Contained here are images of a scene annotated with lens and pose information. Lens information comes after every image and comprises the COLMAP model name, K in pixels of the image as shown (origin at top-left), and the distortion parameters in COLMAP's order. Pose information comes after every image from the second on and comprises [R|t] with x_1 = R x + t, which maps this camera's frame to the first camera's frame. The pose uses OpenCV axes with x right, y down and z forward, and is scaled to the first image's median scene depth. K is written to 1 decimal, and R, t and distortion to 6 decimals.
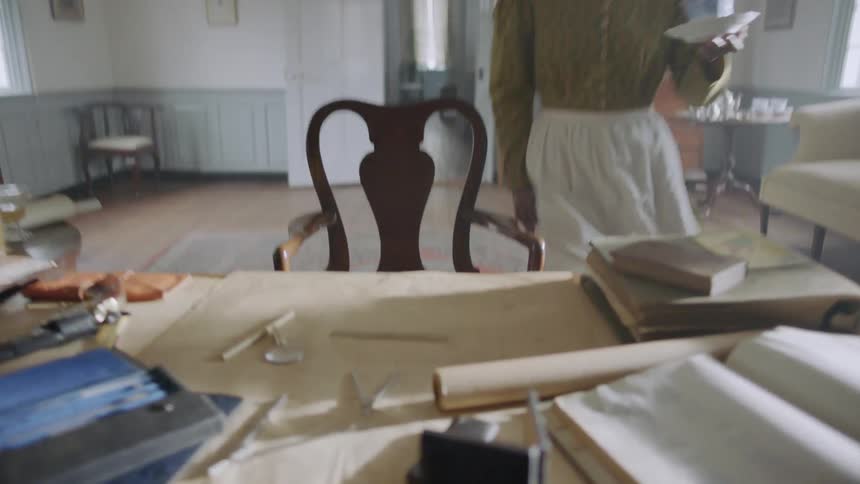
lens RADIAL K [[623.2, 0, 430.0], [0, 623.2, 242.0], [0, 0, 1]] dist [-0.097750, 0.120885]
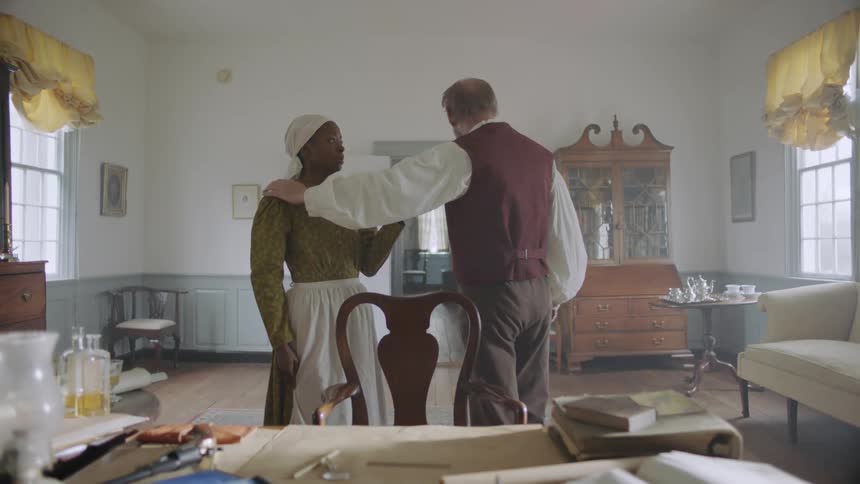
lens RADIAL K [[623.2, 0, 430.0], [0, 623.2, 242.0], [0, 0, 1]] dist [-0.097750, 0.120885]
pose [[0.999989, -0.002553, -0.003931, -0.004776], [0.001315, 0.957813, -0.287388, 0.035853], [0.004499, 0.287380, 0.957806, -0.257474]]
